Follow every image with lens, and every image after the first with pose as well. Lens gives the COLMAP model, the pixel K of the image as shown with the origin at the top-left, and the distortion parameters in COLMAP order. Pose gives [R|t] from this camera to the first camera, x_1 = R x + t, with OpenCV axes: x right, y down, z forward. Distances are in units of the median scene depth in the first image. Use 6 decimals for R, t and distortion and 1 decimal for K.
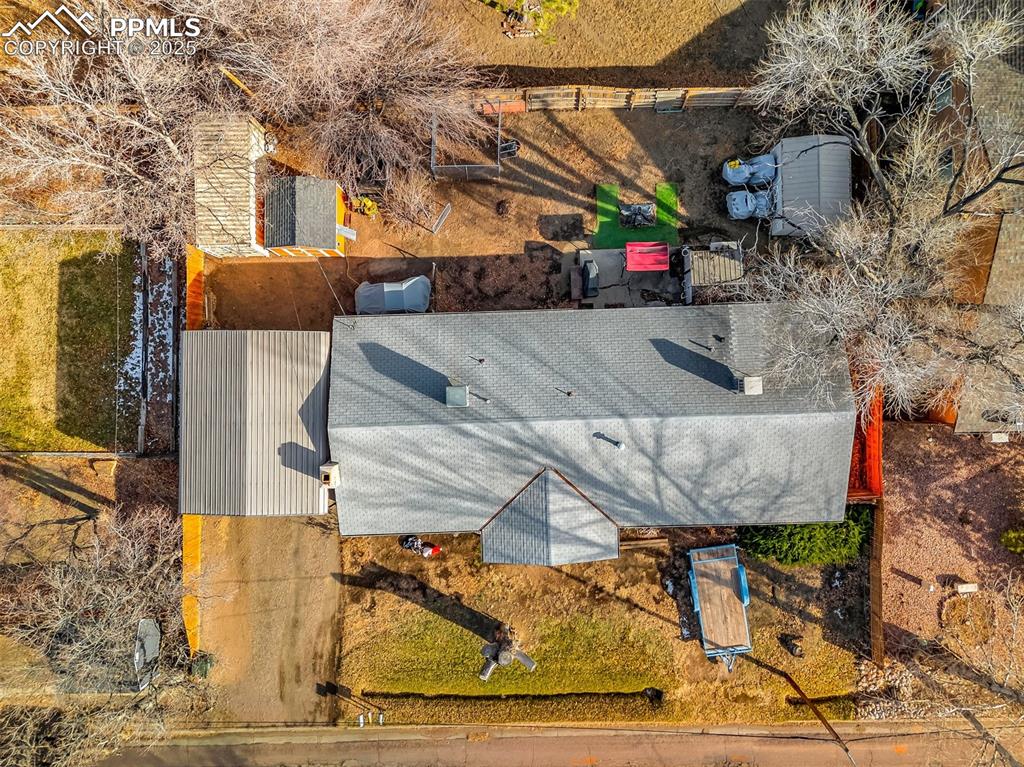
lens RADIAL K [[751.0, 0, 496.6], [0, 751.0, 388.0], [0, 0, 1]] dist [0.071819, -0.060948]
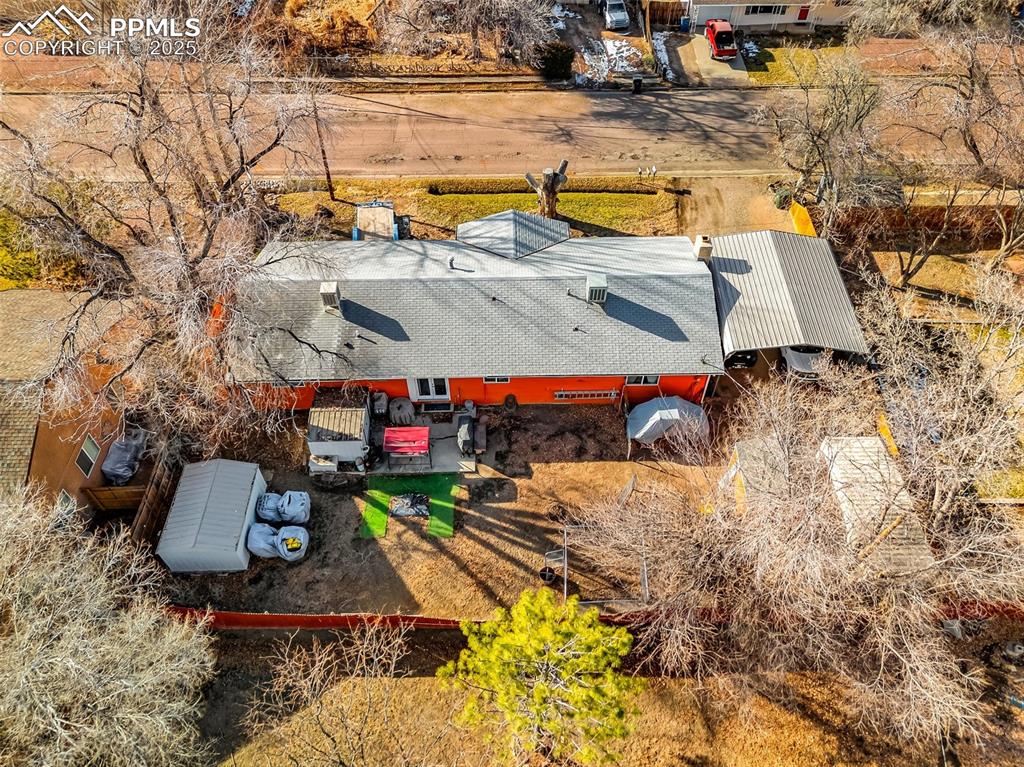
lens RADIAL K [[751.0, 0, 521.0], [0, 751.0, 384.8], [0, 0, 1]] dist [0.071819, -0.060948]
pose [[-0.999905, -0.000879, 0.013754, 0.038850], [0.009439, -0.770838, 0.636962, -0.692961], [0.010042, 0.637031, 0.770773, 0.204910]]
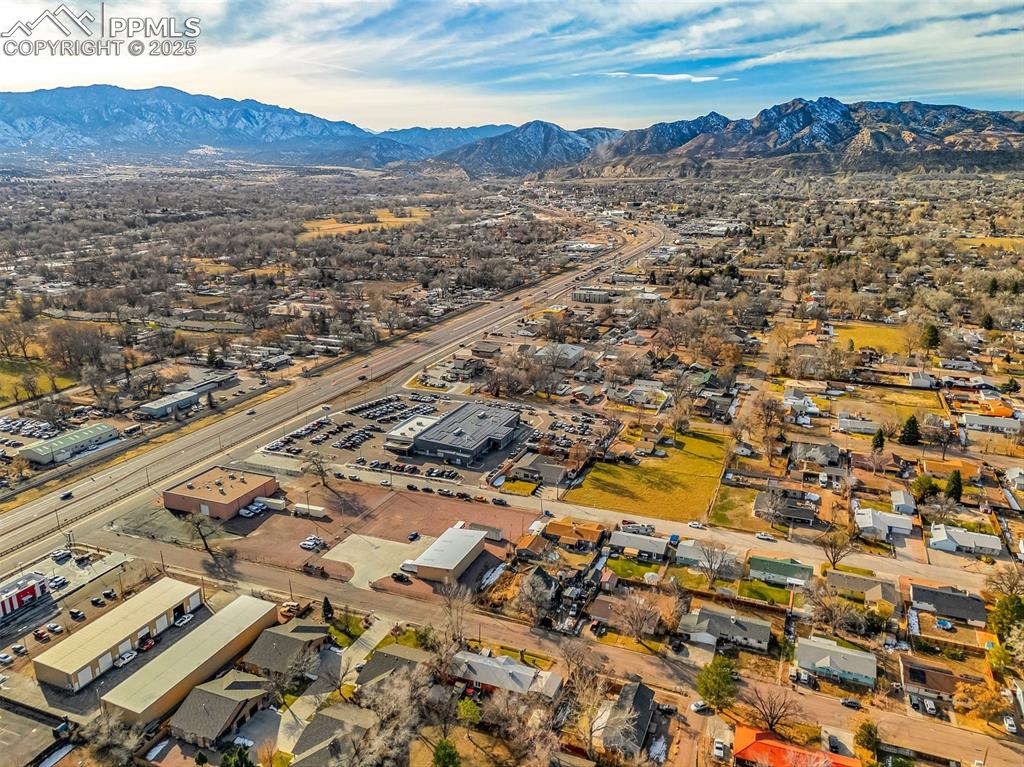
lens RADIAL K [[751.0, 0, 513.9], [0, 751.0, 384.4], [0, 0, 1]] dist [0.071819, -0.060948]
pose [[-0.916949, -0.109081, 0.383805, -1.854636], [0.398796, -0.281689, 0.872704, -3.986006], [0.012919, 0.953285, 0.301796, -2.618111]]
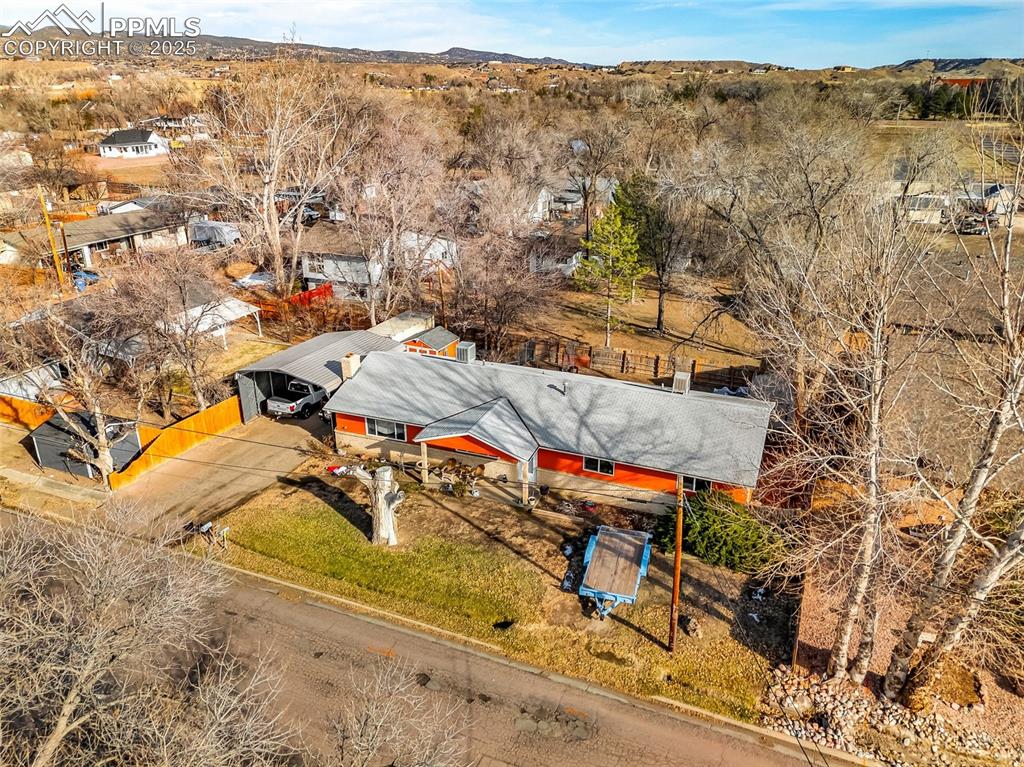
lens RADIAL K [[751.0, 0, 514.7], [0, 751.0, 380.5], [0, 0, 1]] dist [0.071819, -0.060948]
pose [[0.912278, 0.152270, -0.380215, 0.483615], [-0.409562, 0.332595, -0.849494, 0.989934], [-0.002895, 0.930696, 0.365783, 0.478844]]
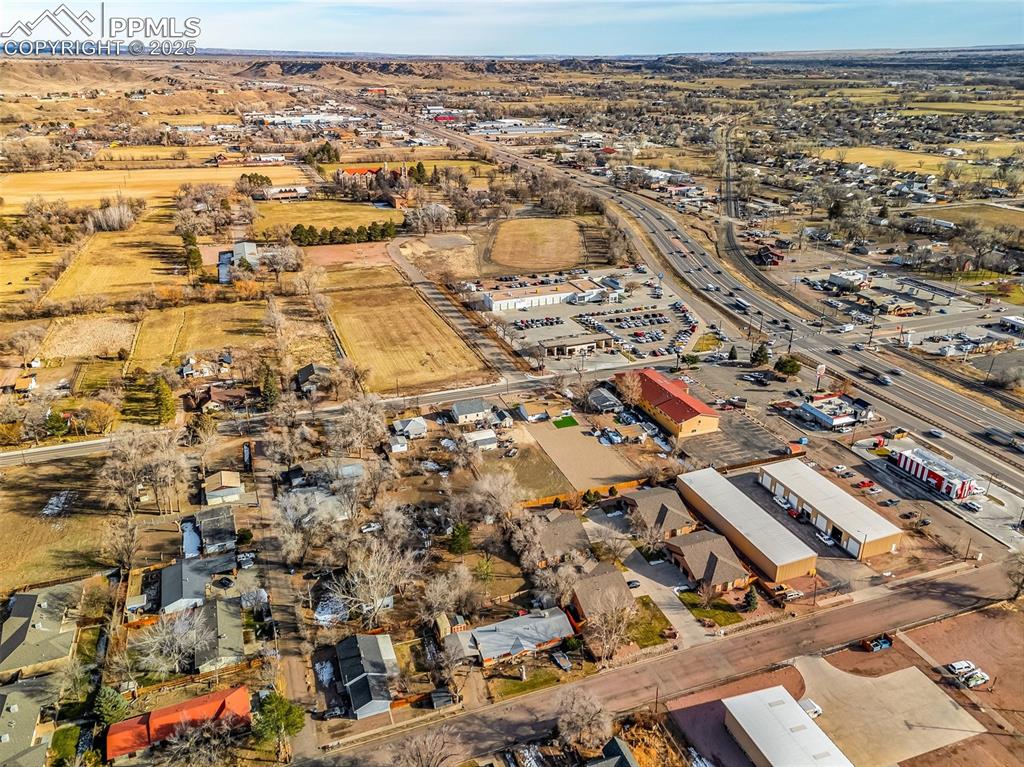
lens RADIAL K [[751.0, 0, 512.9], [0, 751.0, 377.7], [0, 0, 1]] dist [0.071819, -0.060948]
pose [[0.943683, -0.131165, 0.303741, -1.196456], [0.330845, 0.368309, -0.868844, 3.619787], [0.002092, 0.920404, 0.390963, -2.463749]]
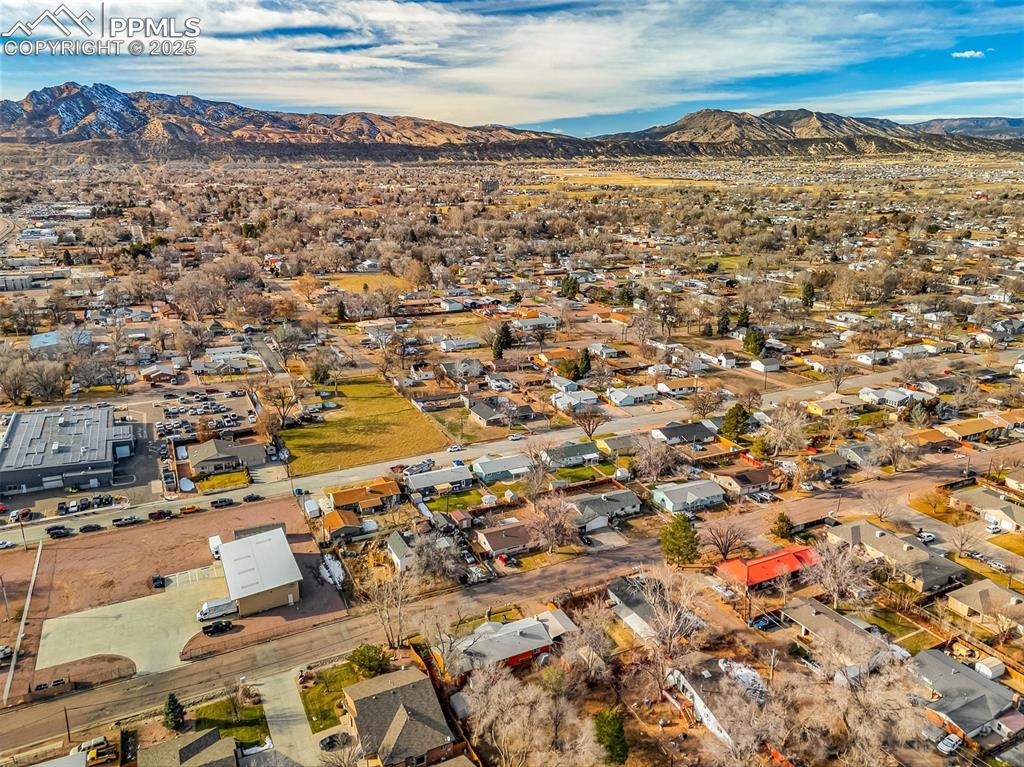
lens RADIAL K [[751.0, 0, 518.6], [0, 751.0, 383.0], [0, 0, 1]] dist [0.071819, -0.060948]
pose [[-0.904078, 0.119992, -0.410177, 1.504068], [-0.427184, -0.281890, 0.859099, -3.167703], [-0.012540, 0.951914, 0.306109, -1.710253]]
